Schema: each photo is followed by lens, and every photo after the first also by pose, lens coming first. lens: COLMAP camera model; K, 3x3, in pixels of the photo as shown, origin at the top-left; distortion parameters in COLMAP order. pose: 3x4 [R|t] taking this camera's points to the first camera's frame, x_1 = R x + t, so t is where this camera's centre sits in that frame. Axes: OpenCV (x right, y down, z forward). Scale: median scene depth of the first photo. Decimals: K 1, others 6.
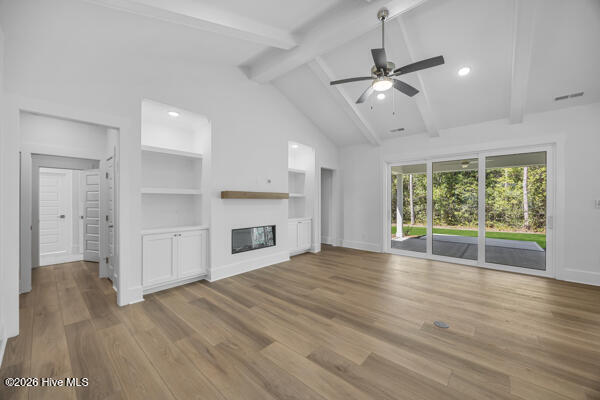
lens RADIAL K [[229.5, 0, 293.7], [0, 229.5, 200.5], [0, 0, 1]] dist [-0.007468, 0.000682]
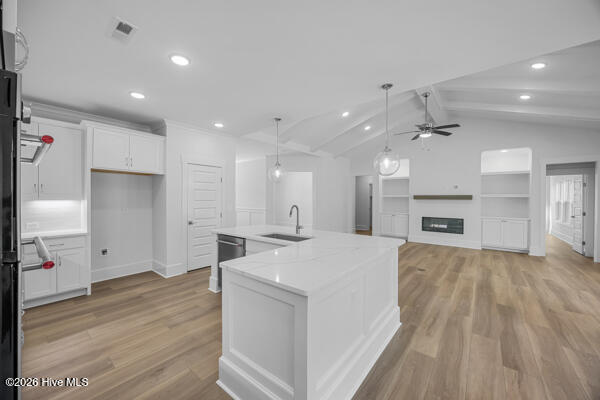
lens RADIAL K [[229.5, 0, 300.0], [0, 229.5, 200.0], [0, 0, 1]] dist [-0.007468, 0.000682]
pose [[0.066521, 0.011008, -0.997724, 1.424213], [-0.000803, 0.999939, 0.010979, -0.021620], [0.997785, 0.000070, 0.066526, -0.055945]]
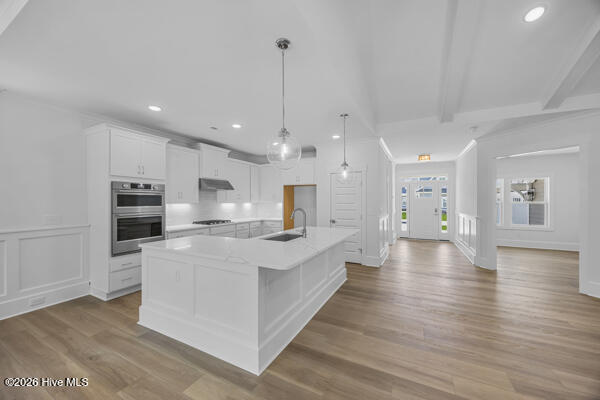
lens RADIAL K [[229.5, 0, 300.1], [0, 229.5, 201.7], [0, 0, 1]] dist [-0.007468, 0.000682]
pose [[-0.964421, 0.008753, -0.264227, 0.873485], [0.007981, 0.999960, 0.003994, -0.022255], [0.264252, 0.001744, -0.964452, 0.700390]]
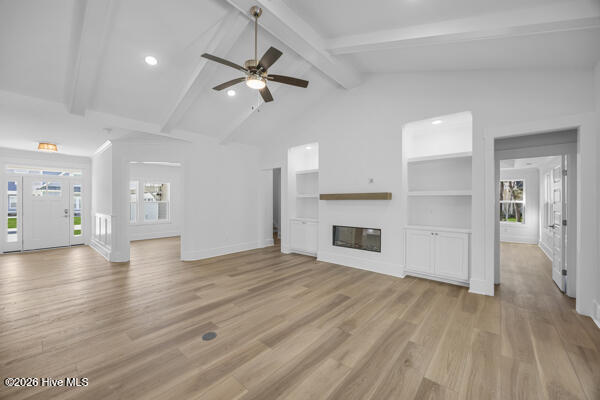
lens RADIAL K [[229.5, 0, 301.2], [0, 229.5, 202.2], [0, 0, 1]] dist [-0.007468, 0.000682]
pose [[0.026063, 0.013952, -0.999563, 0.946946], [0.006305, 0.999880, 0.014121, -0.013905], [0.999640, -0.006670, 0.025972, 0.800337]]
